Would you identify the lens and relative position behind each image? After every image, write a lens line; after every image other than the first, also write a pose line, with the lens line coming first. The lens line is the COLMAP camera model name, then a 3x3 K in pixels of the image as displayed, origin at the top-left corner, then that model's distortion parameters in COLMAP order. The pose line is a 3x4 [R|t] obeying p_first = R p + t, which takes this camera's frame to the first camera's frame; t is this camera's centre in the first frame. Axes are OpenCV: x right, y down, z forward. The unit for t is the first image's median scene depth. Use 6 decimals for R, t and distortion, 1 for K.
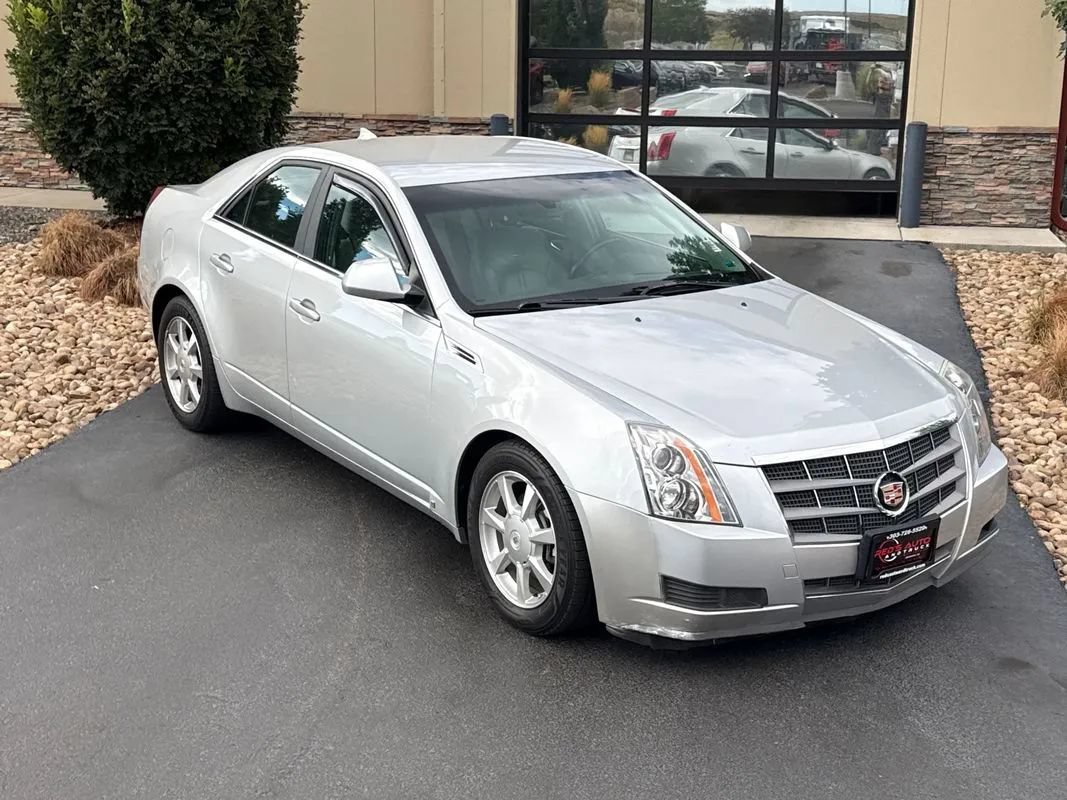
lens RADIAL K [[1465.4, 0, 516.1], [0, 1465.4, 372.9], [0, 0, 1]] dist [0.347294, -1.123164]
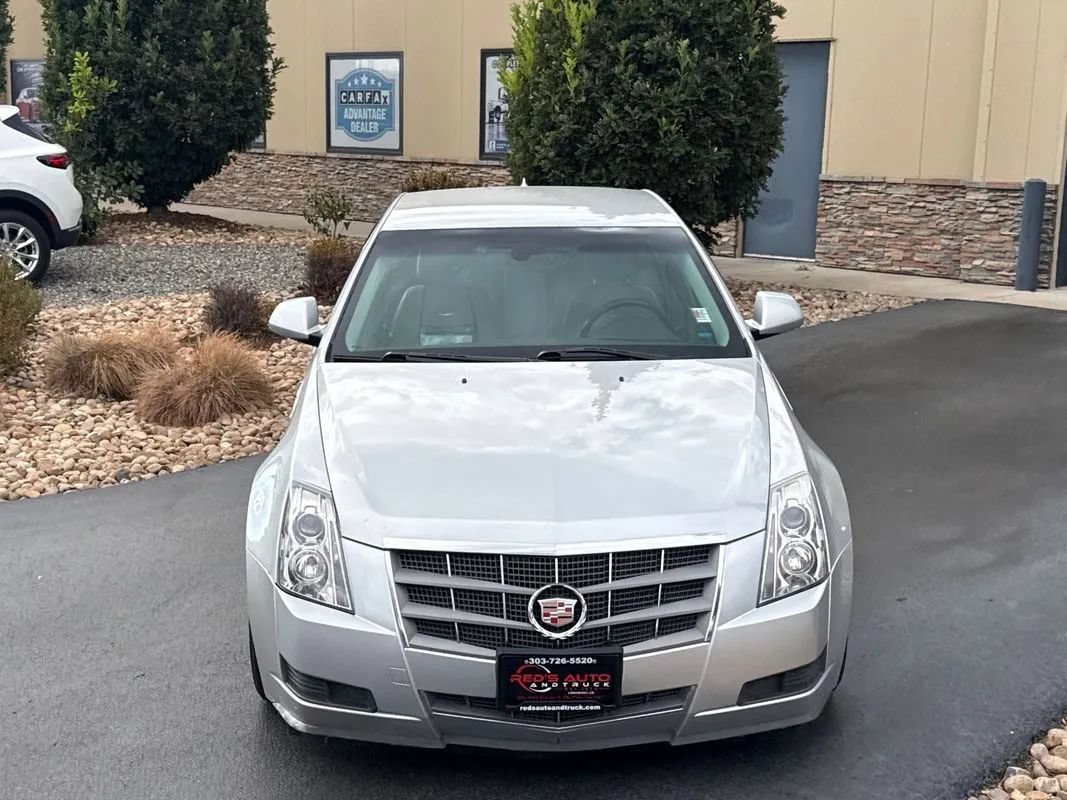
lens RADIAL K [[1465.9, 0, 525.9], [0, 1465.9, 400.0], [0, 0, 1]] dist [0.219427, -0.536567]
pose [[0.833238, 0.103686, -0.543105, 0.647384], [-0.120731, 0.992676, 0.004289, -0.035634], [0.539572, 0.061996, 0.839654, 0.289349]]
